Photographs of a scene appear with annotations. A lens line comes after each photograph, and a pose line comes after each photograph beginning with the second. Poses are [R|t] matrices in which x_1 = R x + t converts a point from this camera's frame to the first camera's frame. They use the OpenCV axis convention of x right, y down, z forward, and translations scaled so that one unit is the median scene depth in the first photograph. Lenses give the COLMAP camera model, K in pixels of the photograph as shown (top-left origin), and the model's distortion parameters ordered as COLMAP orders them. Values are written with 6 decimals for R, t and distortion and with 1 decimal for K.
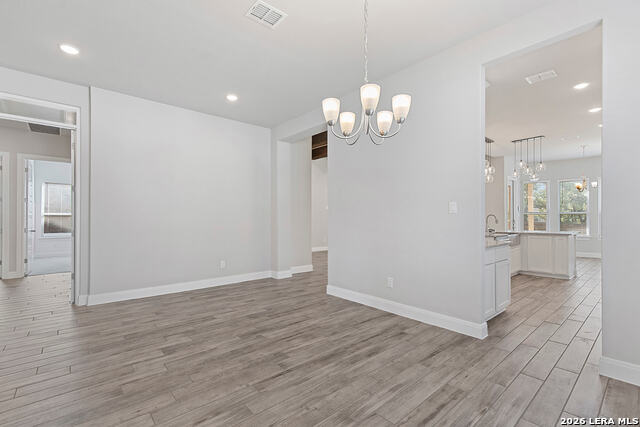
lens RADIAL K [[289.1, 0, 321.5], [0, 289.1, 216.0], [0, 0, 1]] dist [0.003840, 0.000465]
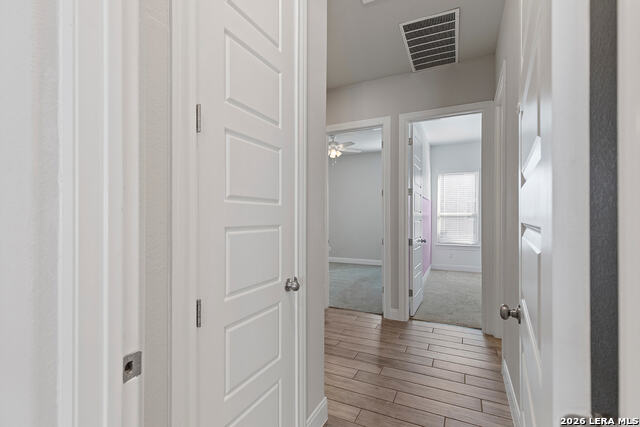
lens RADIAL K [[289.1, 0, 322.4], [0, 289.1, 215.8], [0, 0, 1]] dist [0.003840, 0.000465]
pose [[0.398949, 0.001615, -0.916972, -0.583875], [0.001096, 0.999997, 0.002238, -0.008101], [0.916973, -0.001898, 0.398946, 0.640302]]
